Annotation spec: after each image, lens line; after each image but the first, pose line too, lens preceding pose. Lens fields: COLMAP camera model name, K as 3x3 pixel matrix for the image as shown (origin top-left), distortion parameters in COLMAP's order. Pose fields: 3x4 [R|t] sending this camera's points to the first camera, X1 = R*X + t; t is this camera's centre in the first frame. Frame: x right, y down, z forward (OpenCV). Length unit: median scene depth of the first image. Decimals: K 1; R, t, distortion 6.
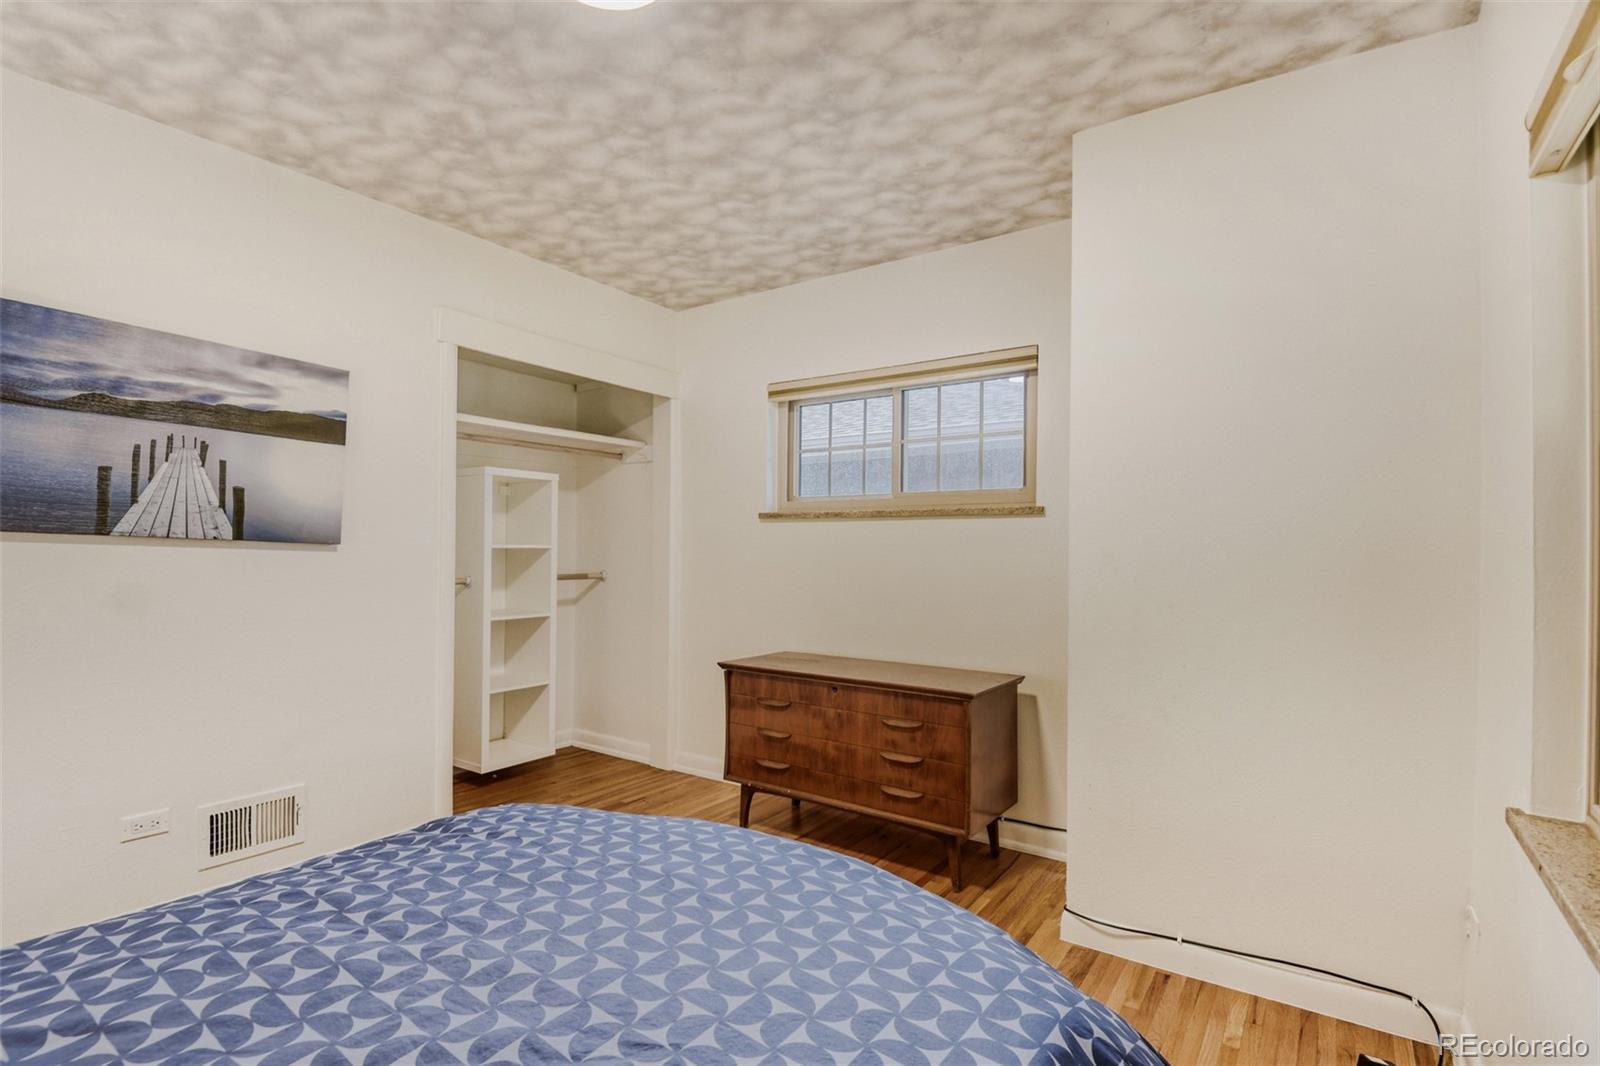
lens RADIAL K [[753.4, 0, 792.0], [0, 753.4, 542.0], [0, 0, 1]] dist [0.005661, -0.005560]
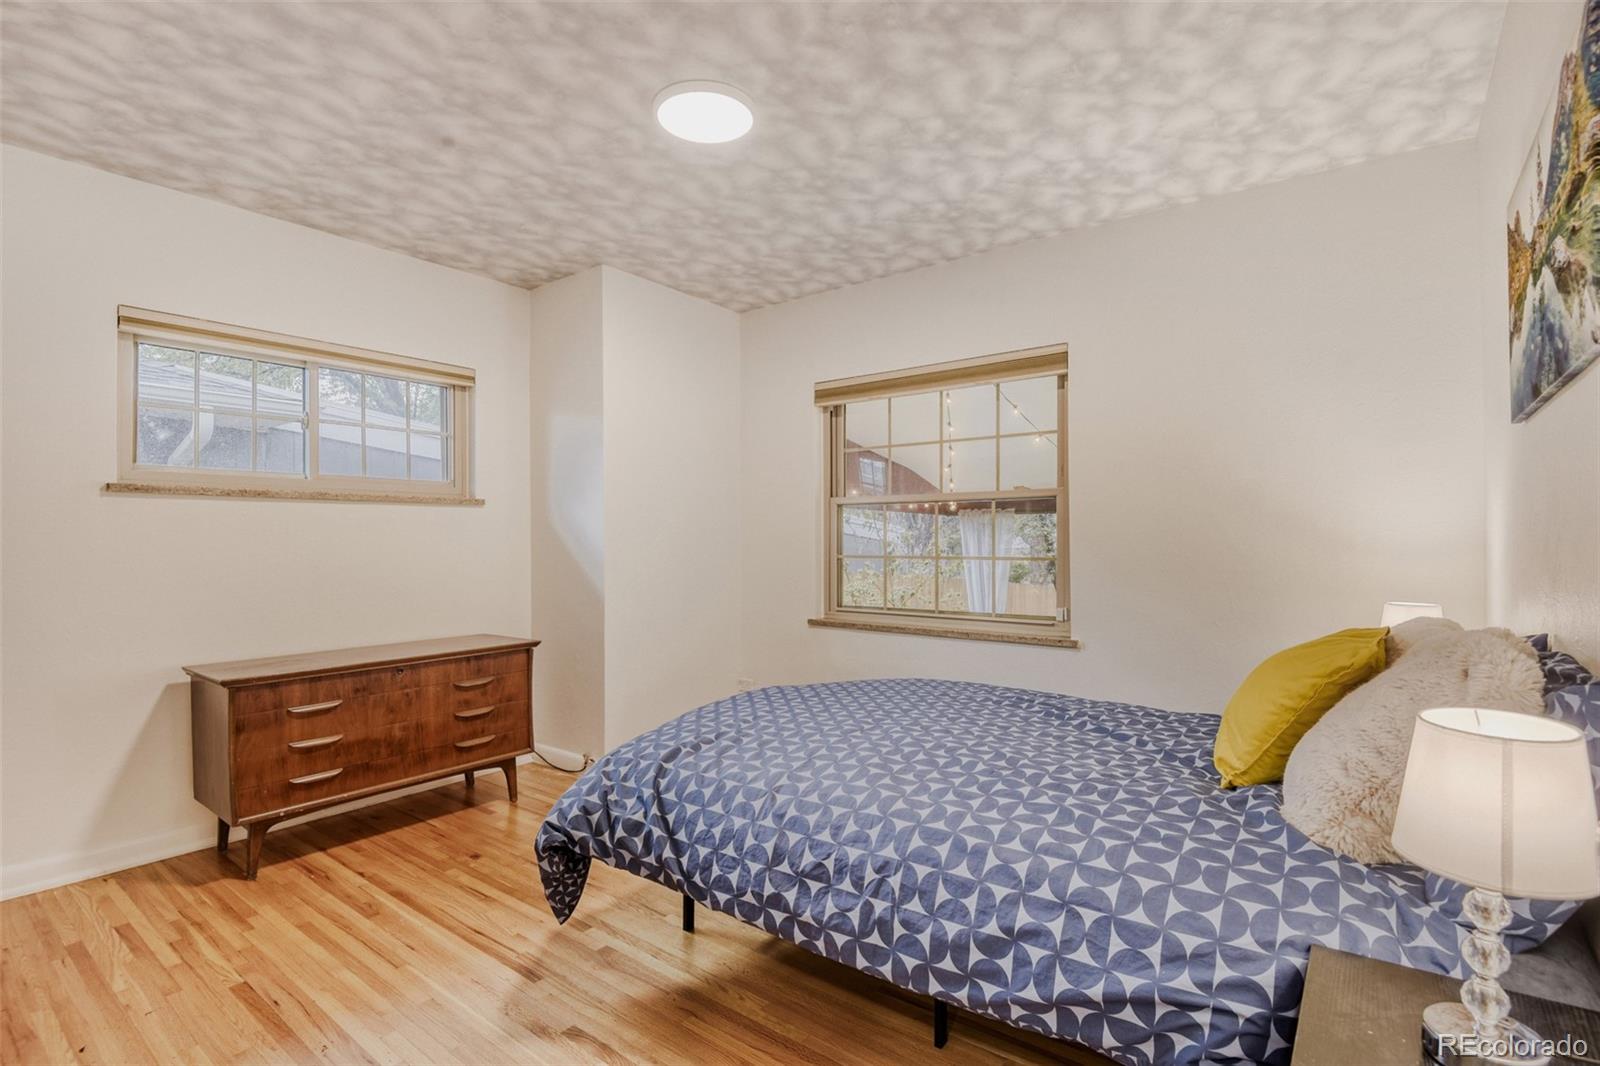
lens RADIAL K [[753.4, 0, 789.9], [0, 753.4, 533.5], [0, 0, 1]] dist [0.005661, -0.005560]
pose [[0.063386, -0.002265, 0.997987, -0.914207], [0.000215, 0.999997, 0.002256, 0.008320], [-0.997989, 0.000072, 0.063386, 0.410607]]
